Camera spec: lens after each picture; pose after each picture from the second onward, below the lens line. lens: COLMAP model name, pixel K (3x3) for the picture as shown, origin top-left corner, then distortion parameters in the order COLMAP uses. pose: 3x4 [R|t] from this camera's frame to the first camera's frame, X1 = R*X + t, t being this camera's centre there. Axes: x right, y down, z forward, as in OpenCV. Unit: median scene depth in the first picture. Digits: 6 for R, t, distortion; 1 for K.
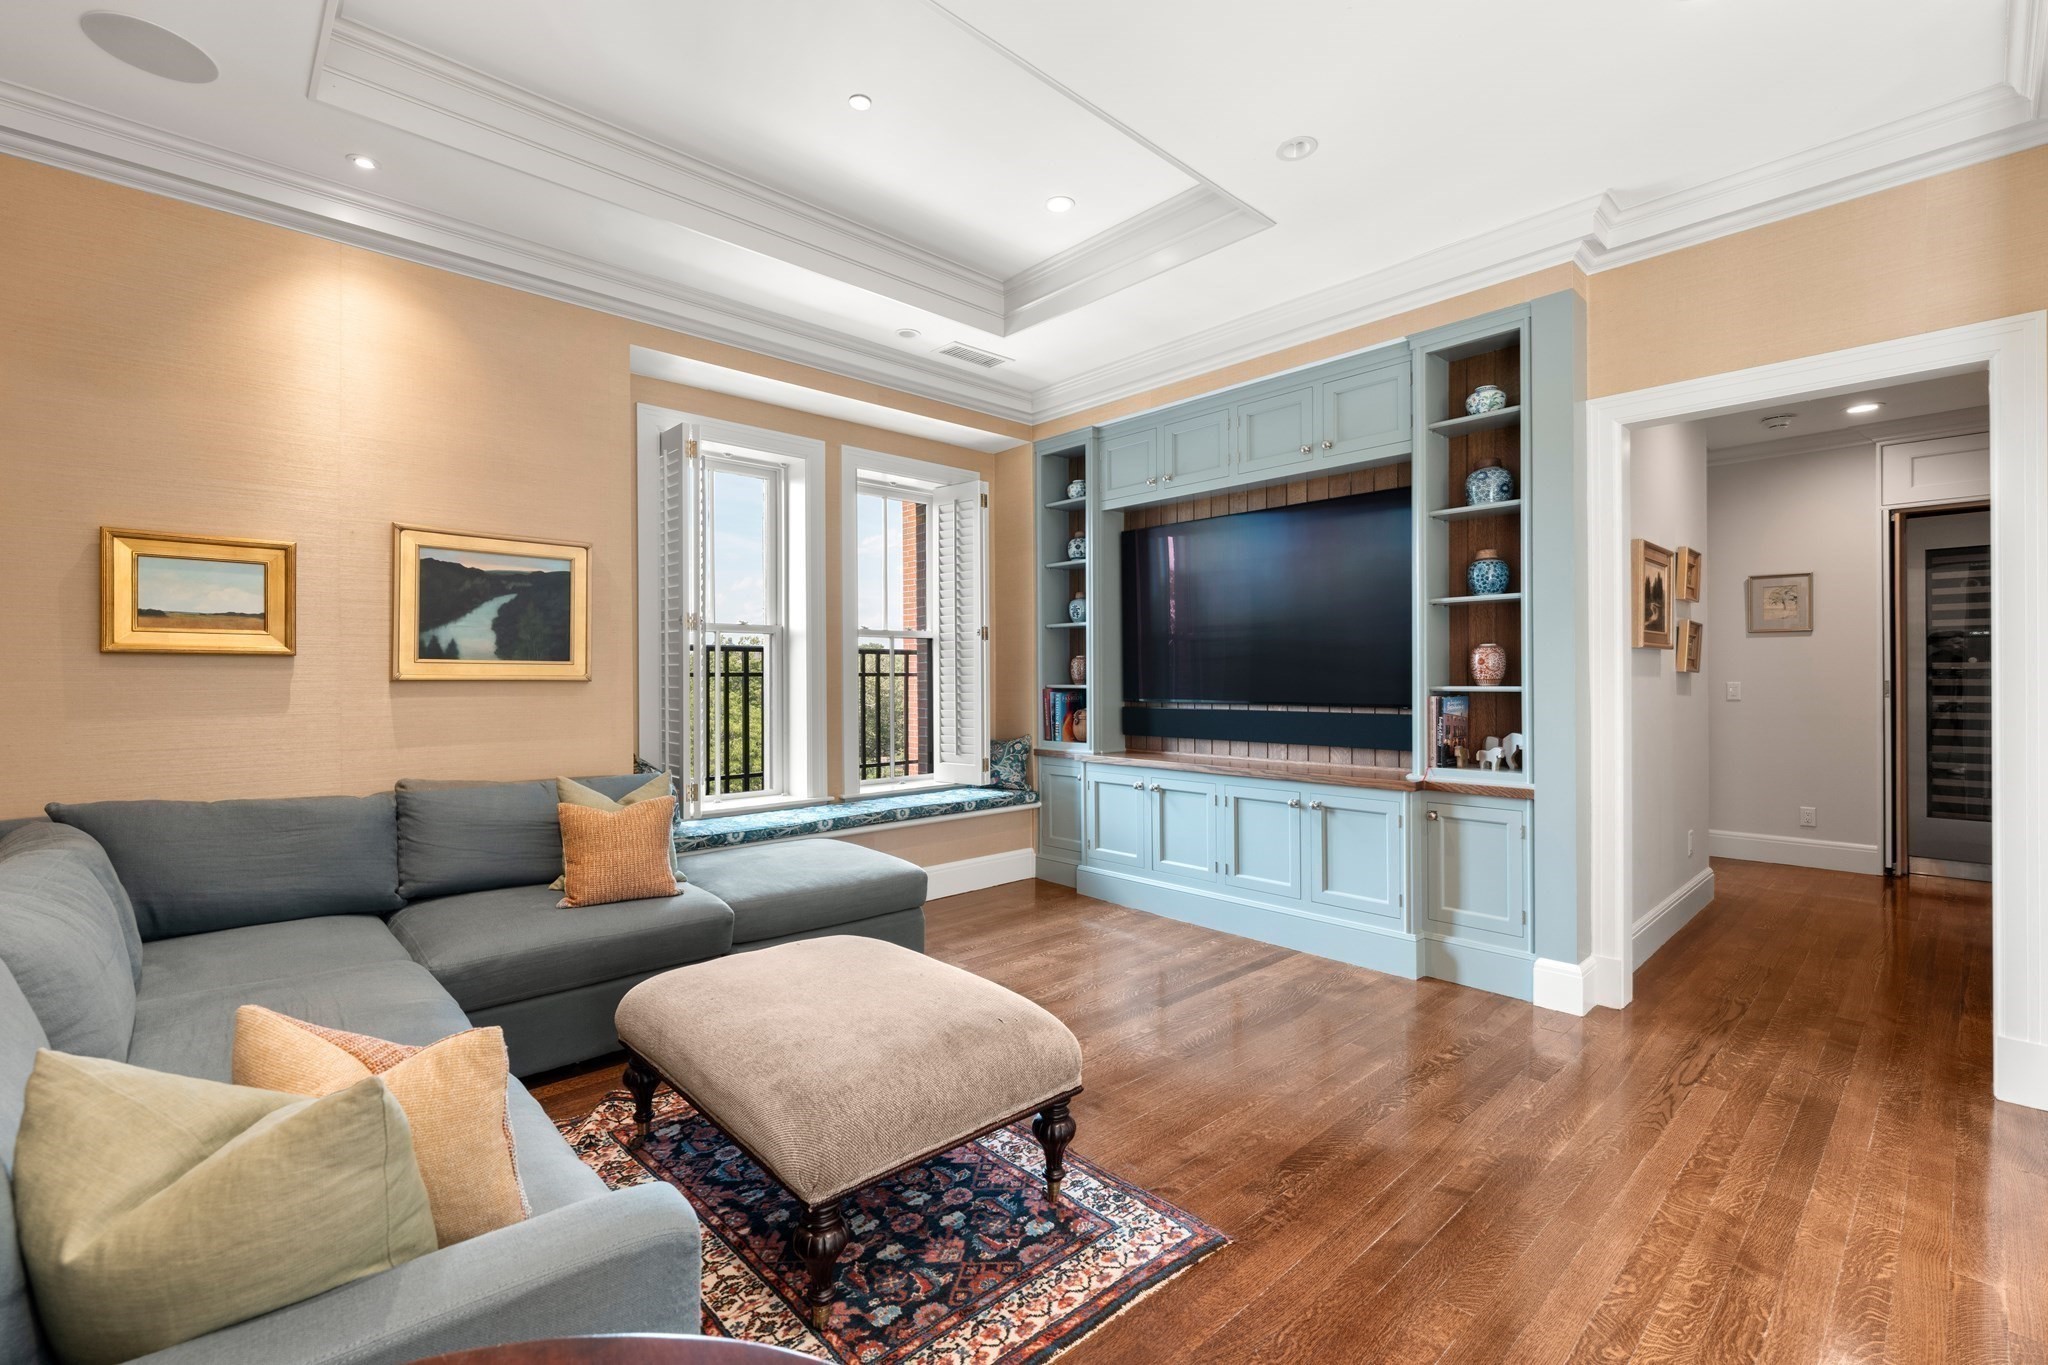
lens RADIAL K [[880.8, 0, 1031.5], [0, 880.8, 686.9], [0, 0, 1]] dist [-0.001123, 0.000188]
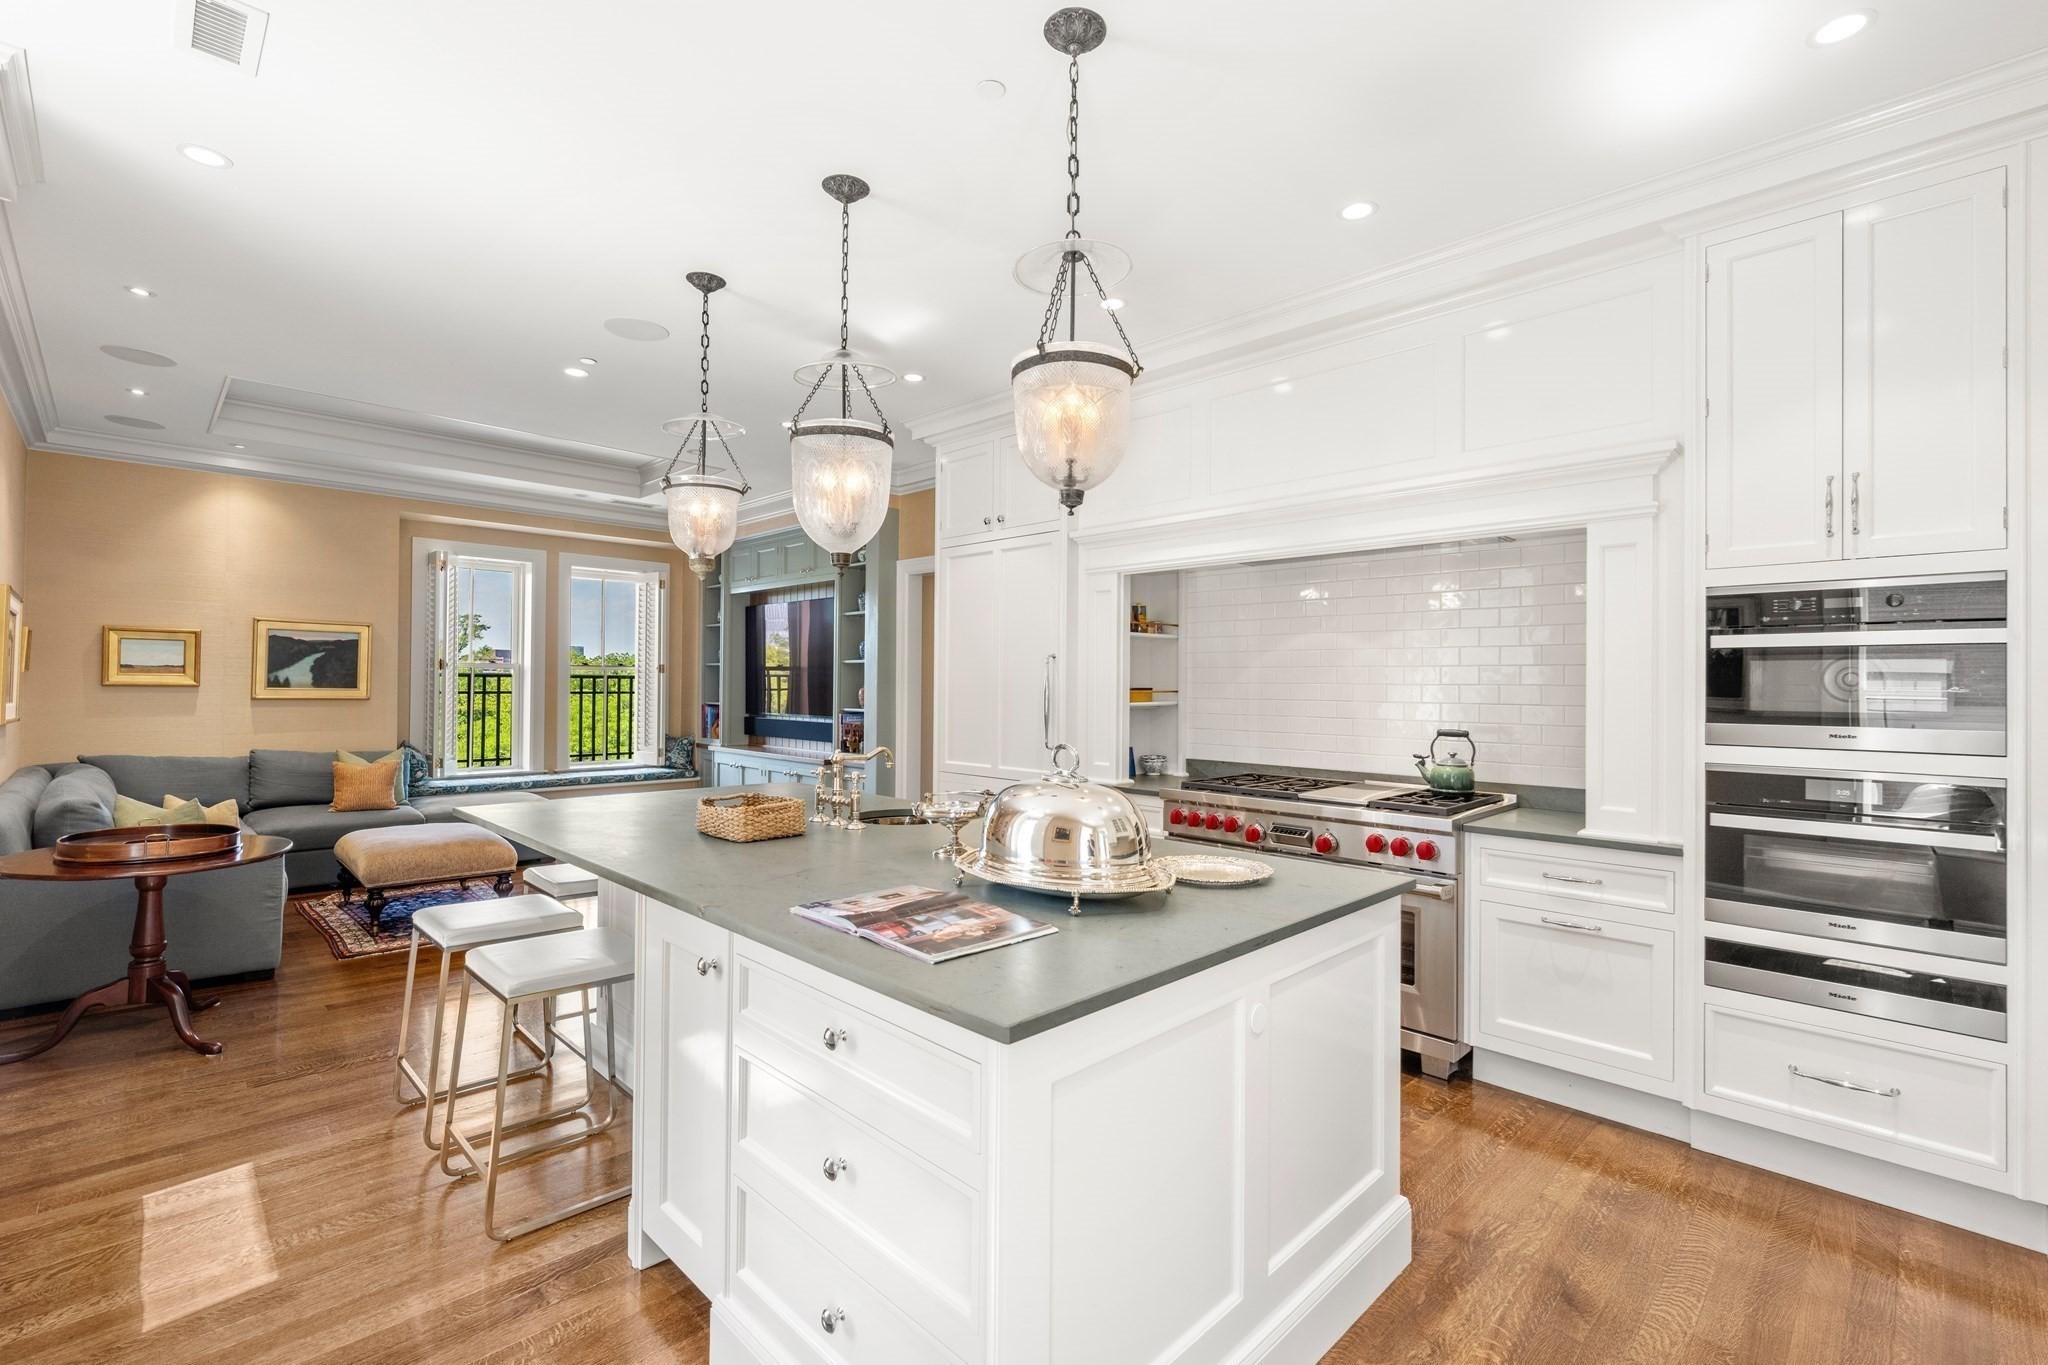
lens RADIAL K [[895.7, 0, 1023.7], [0, 895.7, 677.8], [0, 0, 1]] dist [0.001267, 0.000681]
pose [[0.999325, 0.015335, 0.033376, 0.850781], [-0.014826, 0.999771, -0.015445, -0.045460], [-0.033605, 0.014940, 0.999324, -0.967548]]
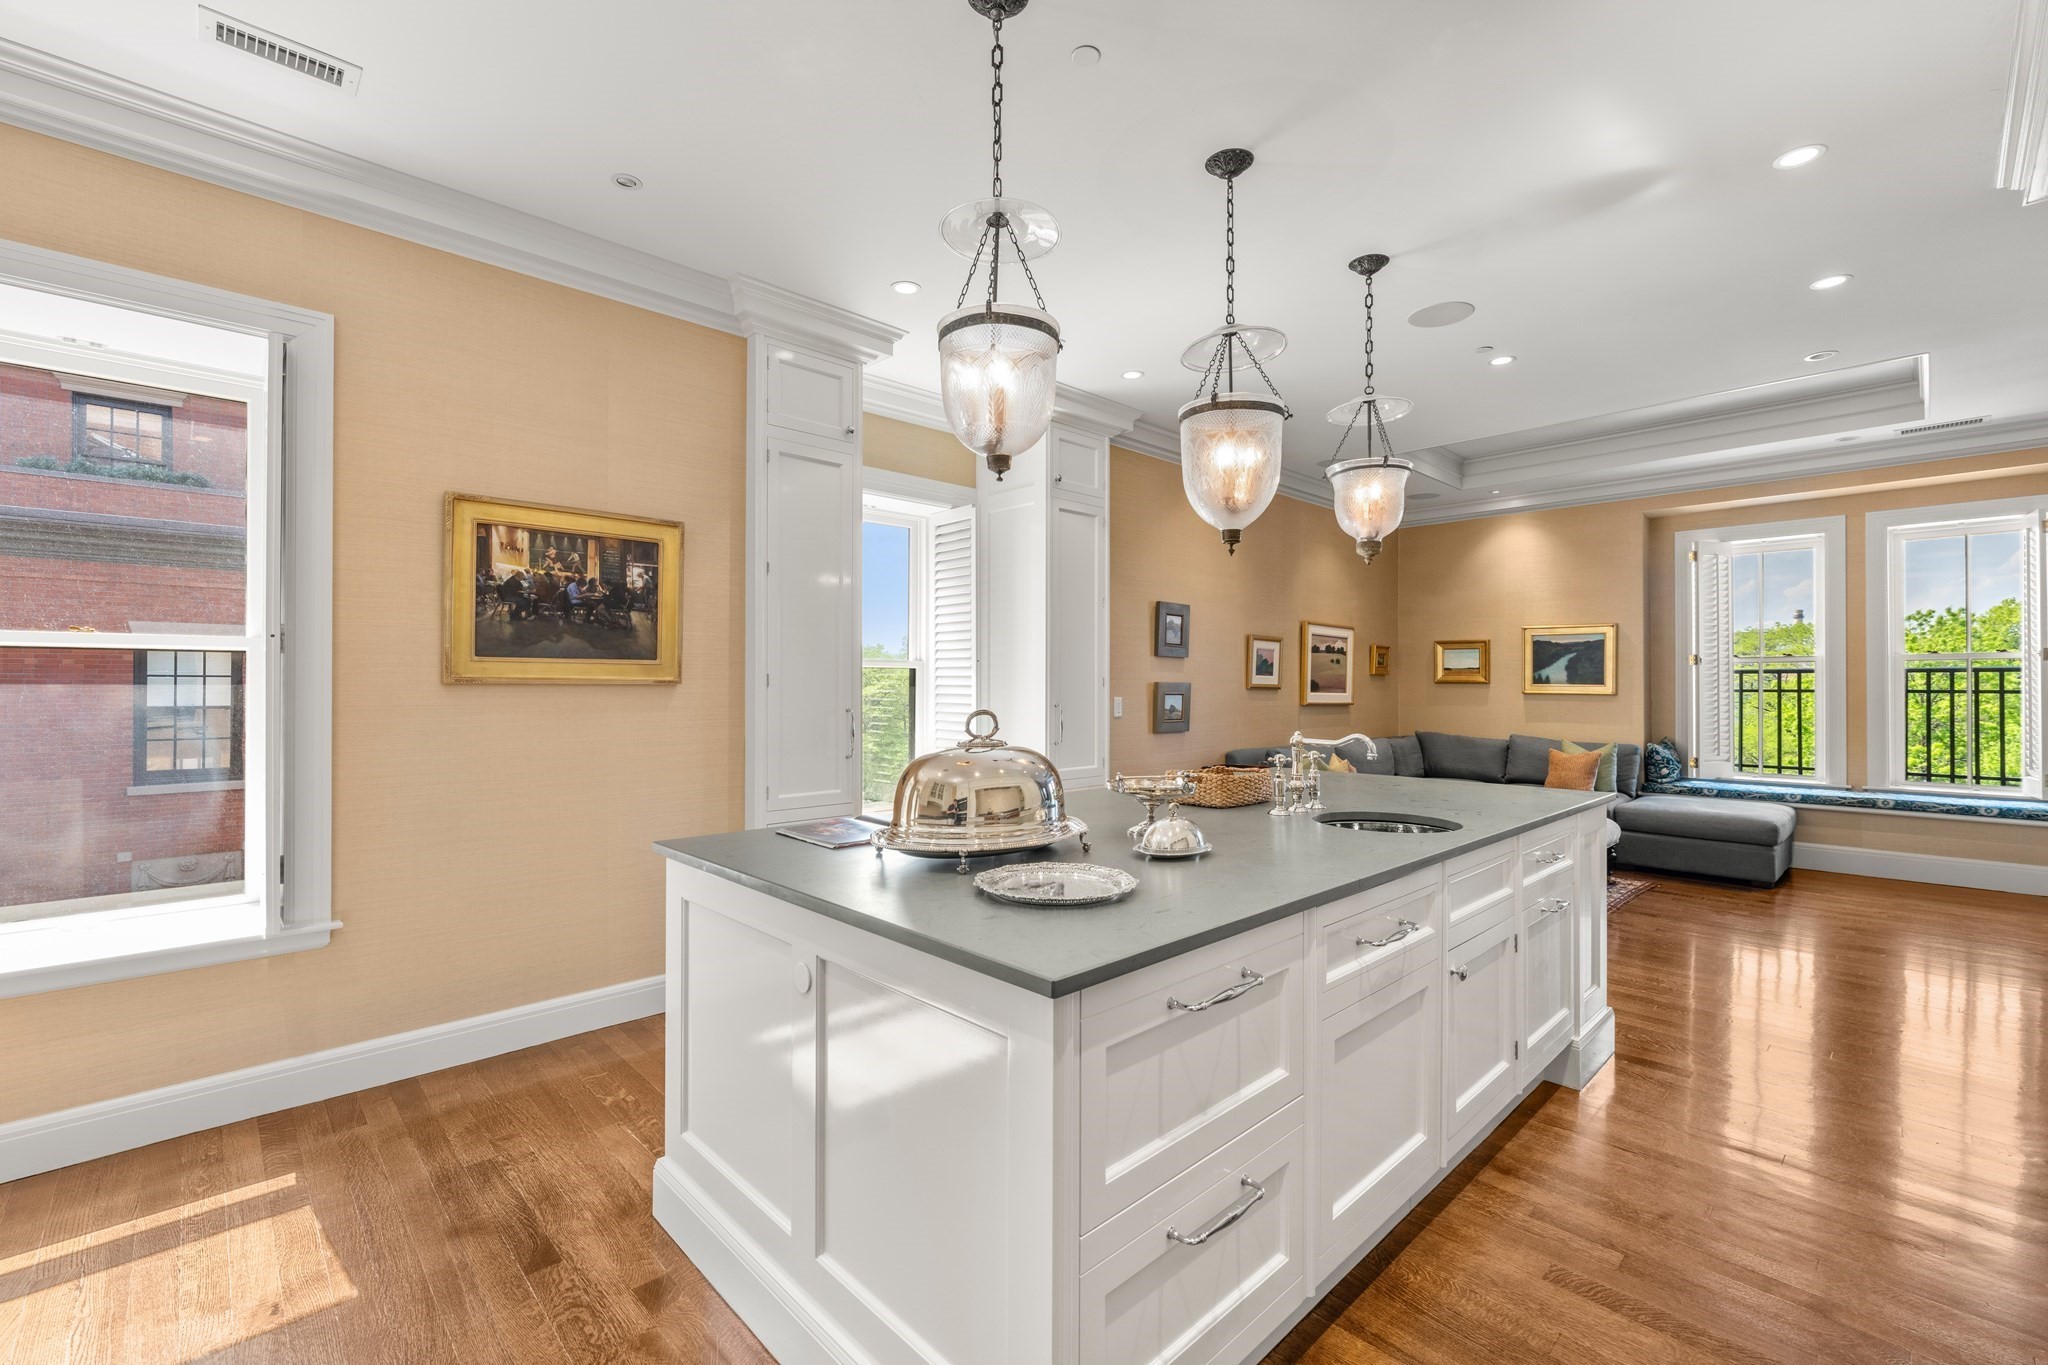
lens RADIAL K [[880.8, 0, 1031.5], [0, 880.8, 686.9], [0, 0, 1]] dist [-0.001123, 0.000188]
pose [[0.016189, 0.010295, -0.999816, 1.522686], [-0.011658, 0.999881, 0.010107, -0.031124], [0.999801, 0.011492, 0.016307, -0.331741]]
